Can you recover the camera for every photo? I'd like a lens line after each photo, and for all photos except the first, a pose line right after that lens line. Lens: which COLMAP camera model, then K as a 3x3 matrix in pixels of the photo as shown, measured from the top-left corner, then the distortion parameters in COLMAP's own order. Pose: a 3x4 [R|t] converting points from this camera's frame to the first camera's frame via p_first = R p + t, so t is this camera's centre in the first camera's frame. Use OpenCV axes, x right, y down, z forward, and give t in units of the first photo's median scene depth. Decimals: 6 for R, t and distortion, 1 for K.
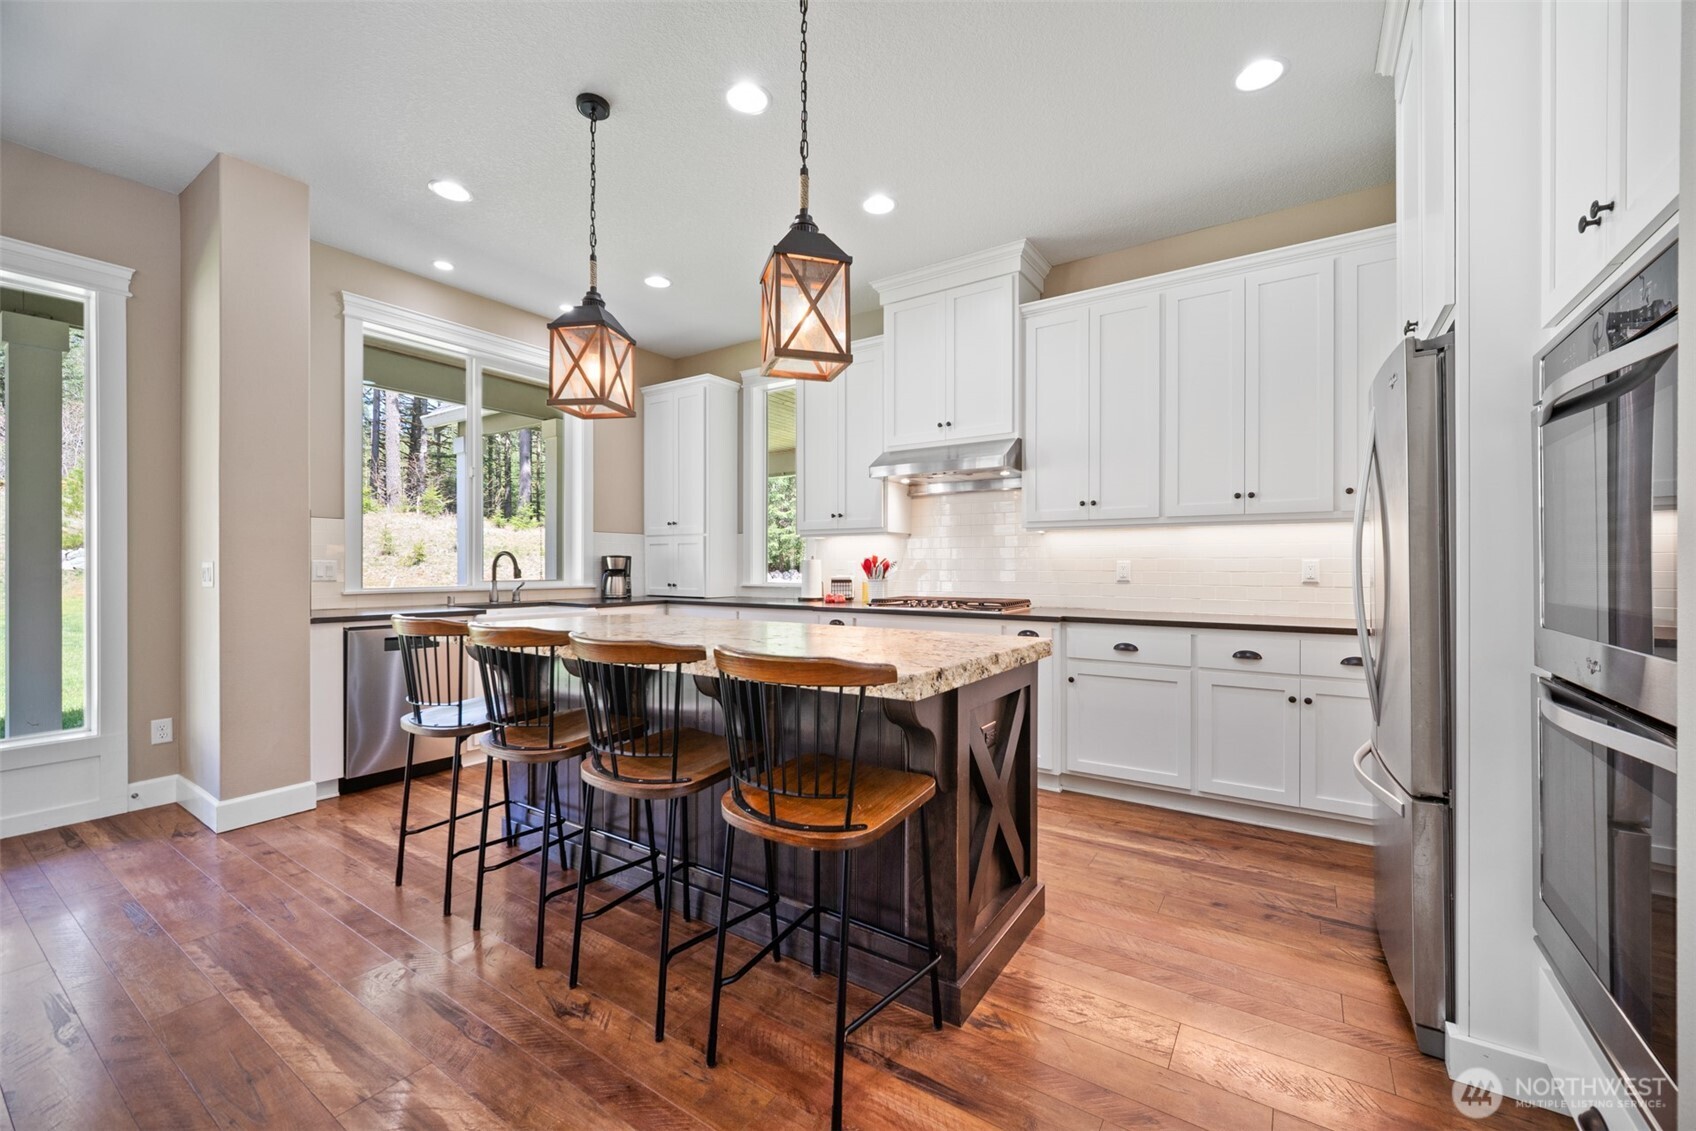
lens RADIAL K [[680.1, 0, 859.8], [0, 680.1, 569.7], [0, 0, 1]] dist [-0.005811, 0.000736]
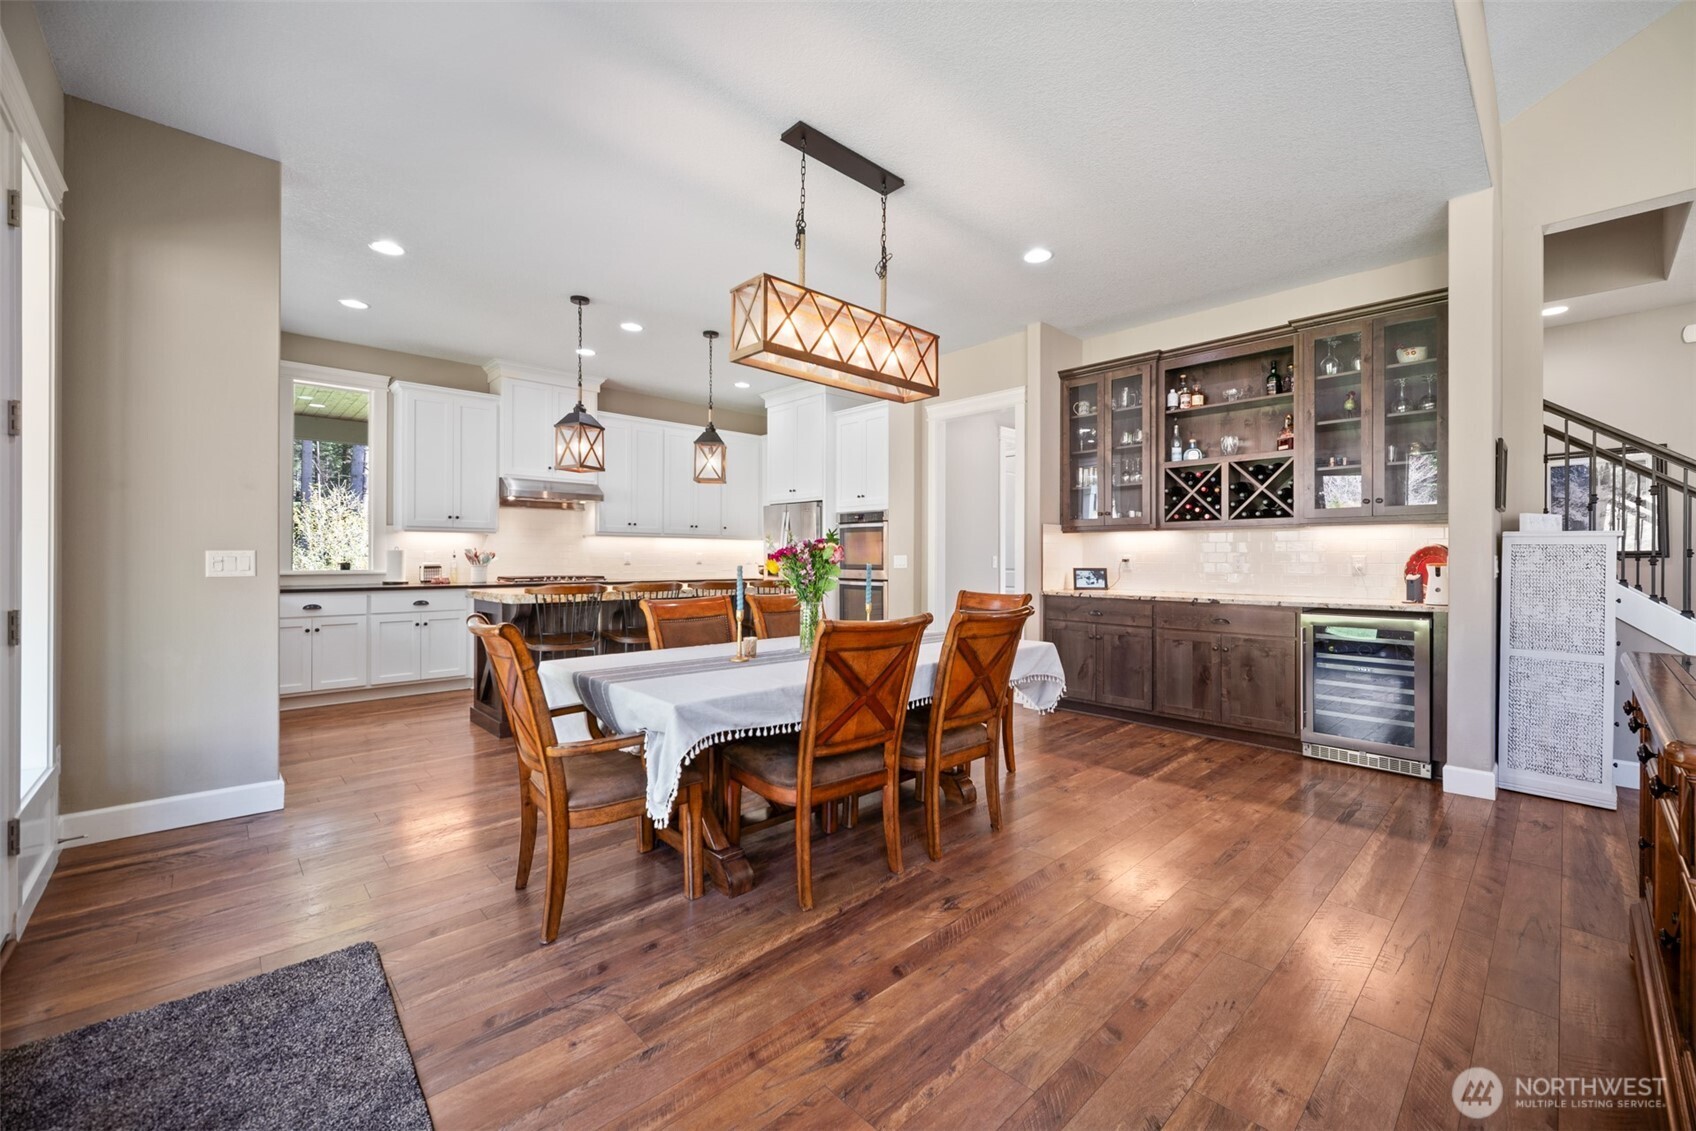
lens RADIAL K [[680.1, 0, 858.9], [0, 680.1, 555.8], [0, 0, 1]] dist [-0.005811, 0.000736]
pose [[0.233289, 0.001924, 0.972406, -1.588879], [0.002786, 0.999993, -0.002647, 0.002326], [-0.972403, 0.003326, 0.233282, -0.103593]]
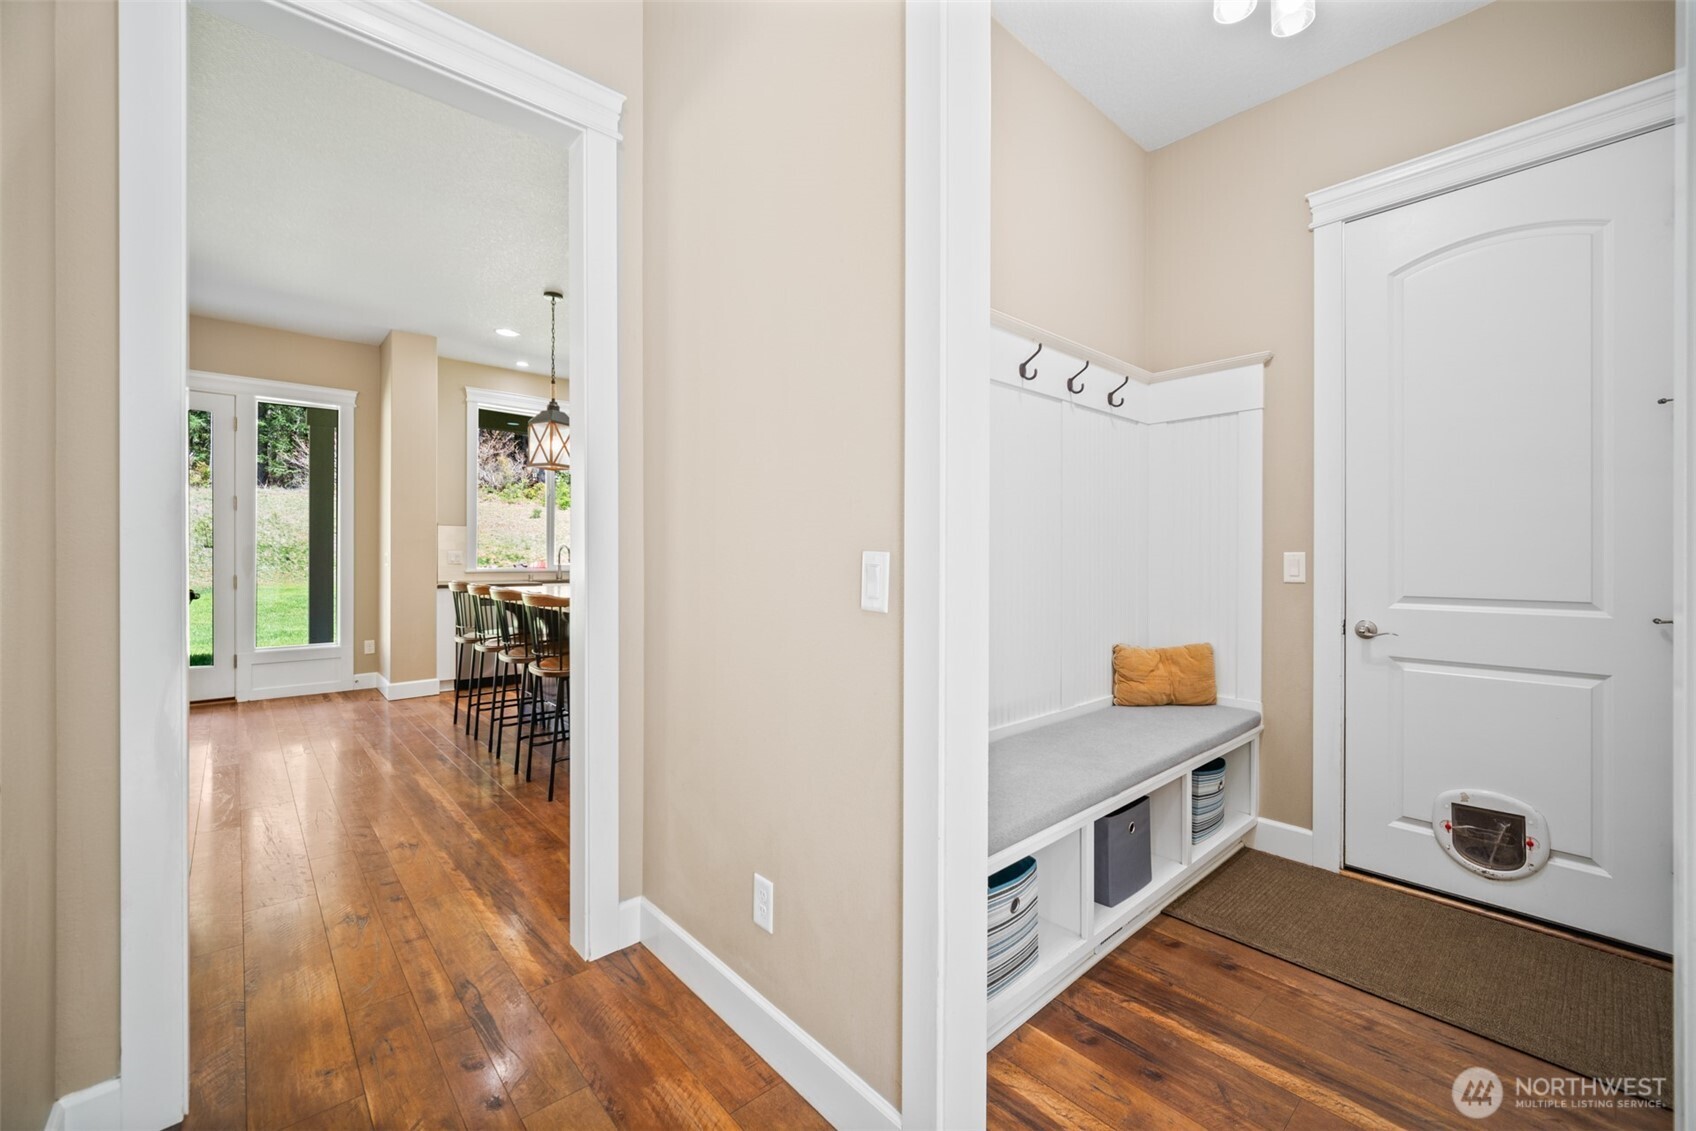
lens RADIAL K [[680.1, 0, 840.2], [0, 680.1, 558.6], [0, 0, 1]] dist [-0.005811, 0.000736]
pose [[0.966733, -0.001523, -0.255783, 0.643711], [0.001497, 0.999999, -0.000298, 0.004390], [0.255784, -0.000095, 0.966734, -0.426766]]
